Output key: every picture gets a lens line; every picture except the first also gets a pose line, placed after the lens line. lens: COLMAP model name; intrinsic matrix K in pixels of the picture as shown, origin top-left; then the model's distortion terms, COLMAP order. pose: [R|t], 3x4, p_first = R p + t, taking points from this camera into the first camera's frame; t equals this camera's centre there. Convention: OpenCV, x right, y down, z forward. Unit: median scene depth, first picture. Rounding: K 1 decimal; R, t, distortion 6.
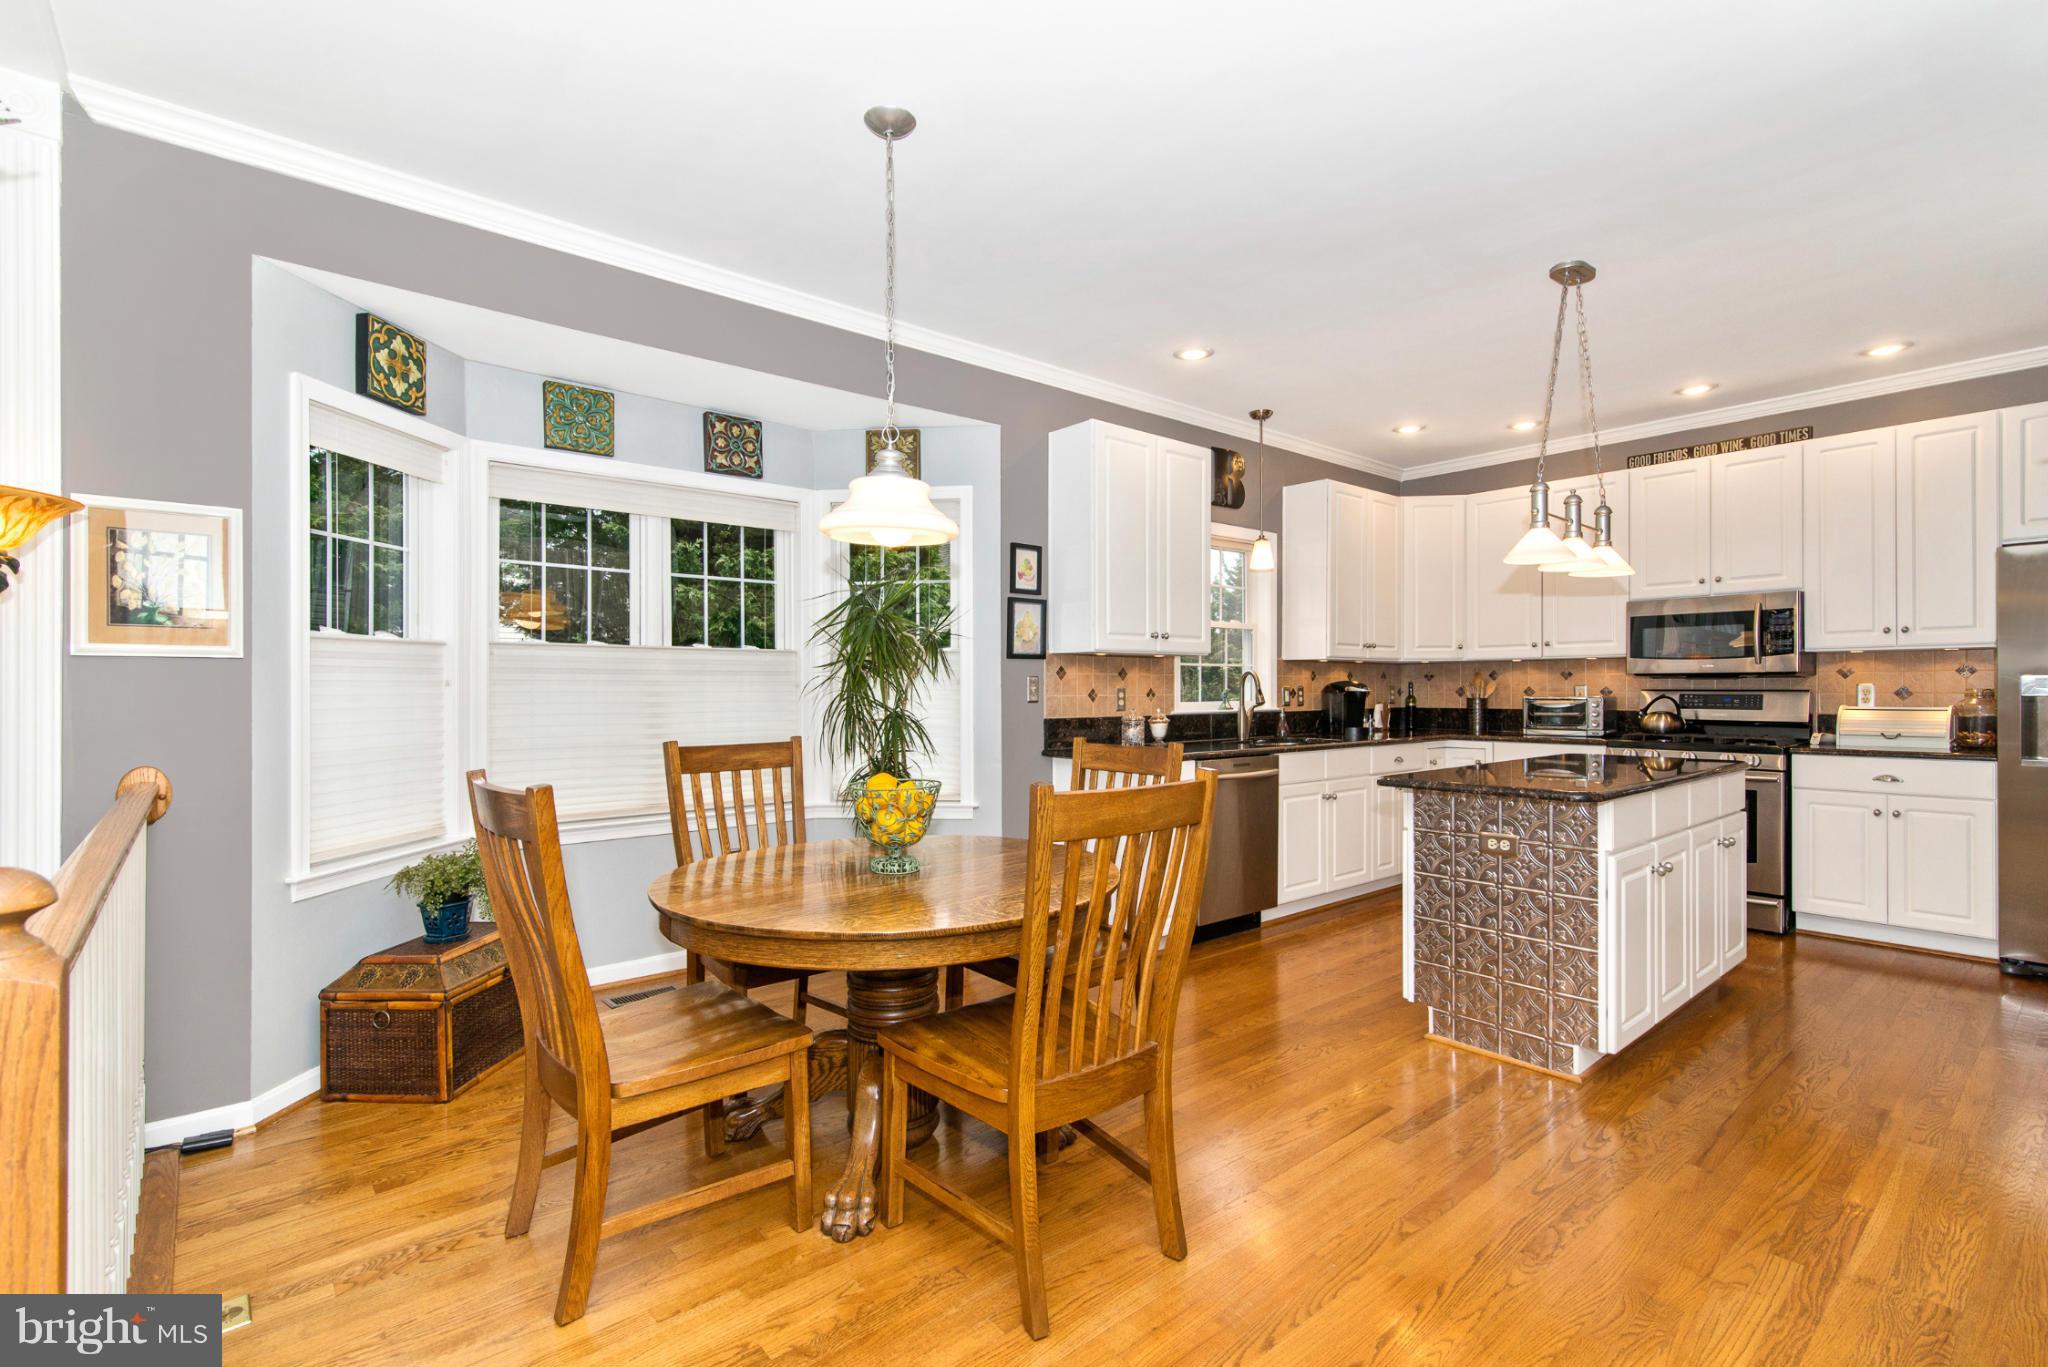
lens RADIAL K [[930.2, 0, 1028.2], [0, 930.2, 687.6], [0, 0, 1]] dist [0.000726, 0.000168]
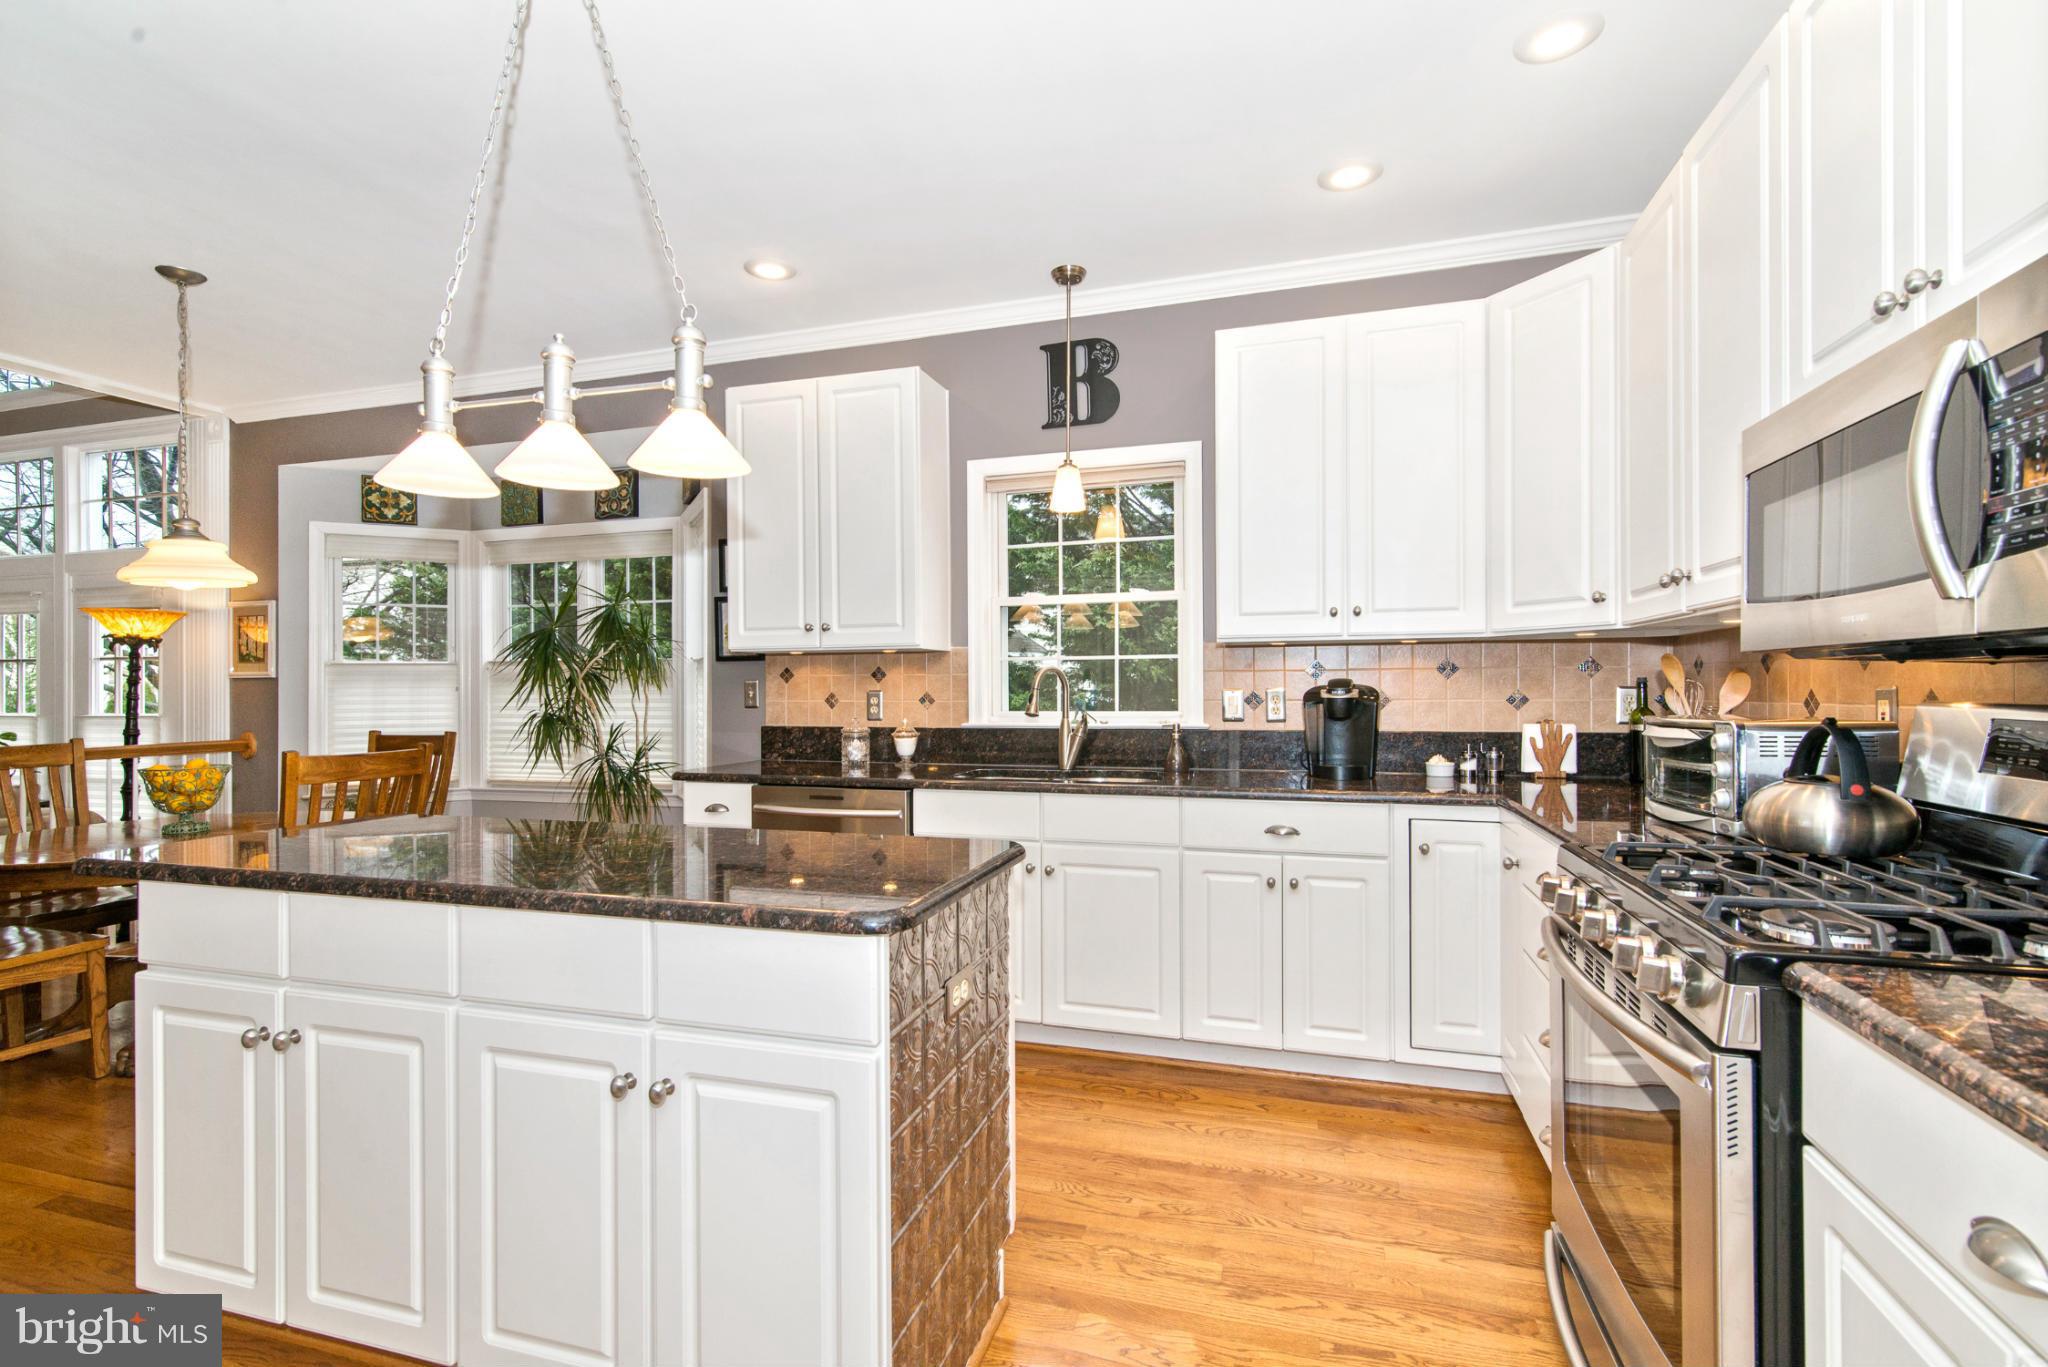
lens RADIAL K [[930.2, 0, 1028.2], [0, 930.2, 687.6], [0, 0, 1]] dist [0.000726, 0.000168]
pose [[0.537435, -0.001167, -0.843305, 1.036097], [0.003193, 0.999995, 0.000652, -0.004264], [0.843299, -0.003043, 0.537436, 0.818690]]
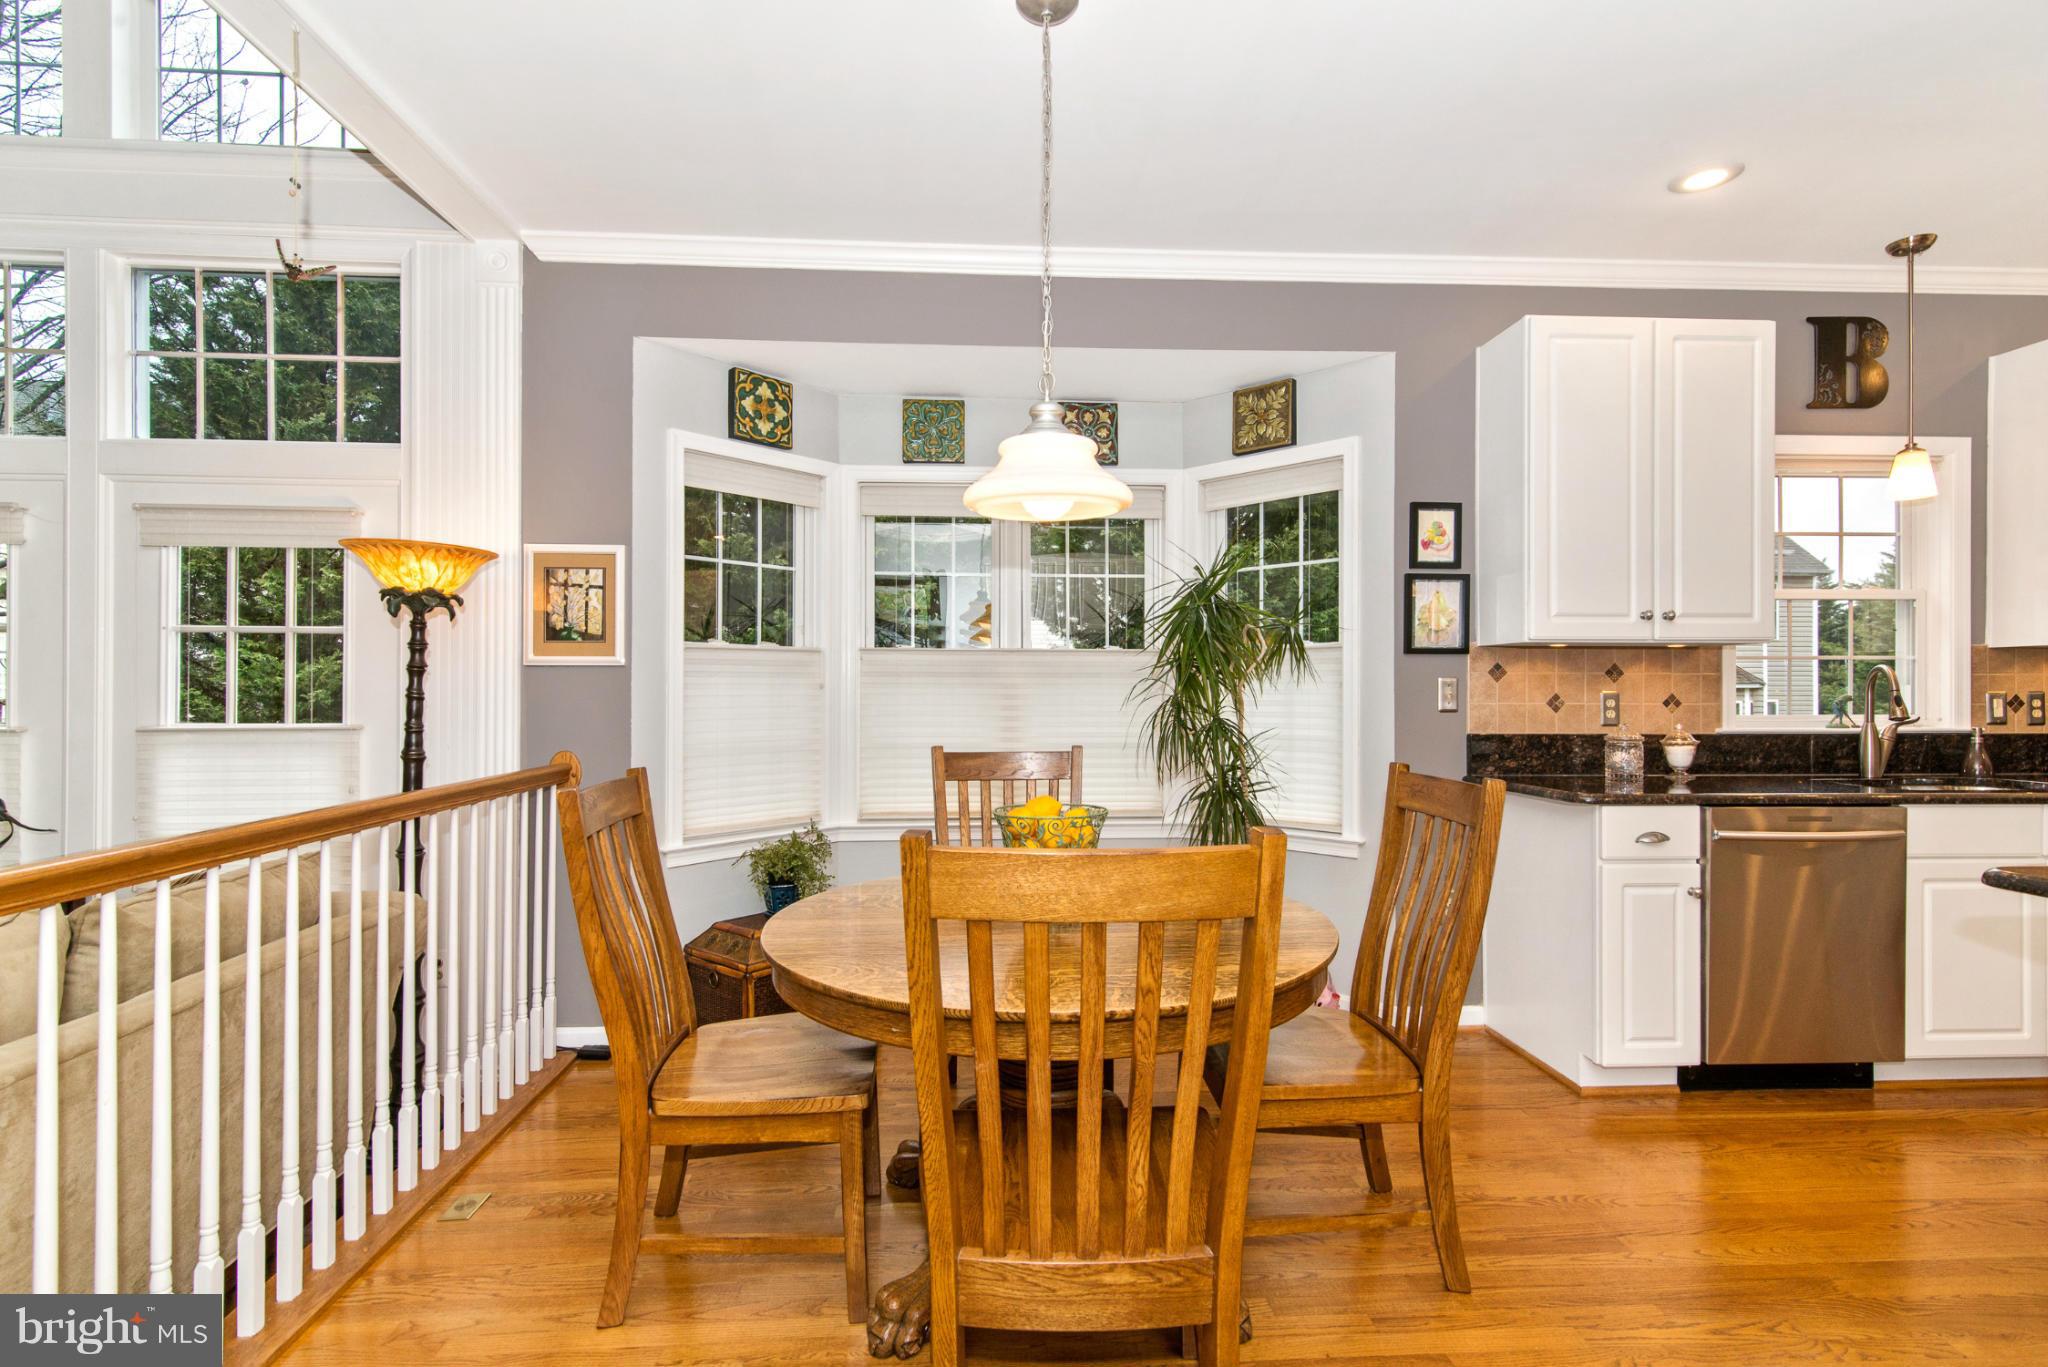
lens RADIAL K [[943.1, 0, 1015.2], [0, 943.1, 687.6], [0, 0, 1]] dist [0.002270, 0.000385]
pose [[0.797793, 0.000506, -0.602931, 0.206232], [-0.002986, 0.999991, -0.003111, -0.000136], [0.602924, 0.004283, 0.797787, 0.201117]]
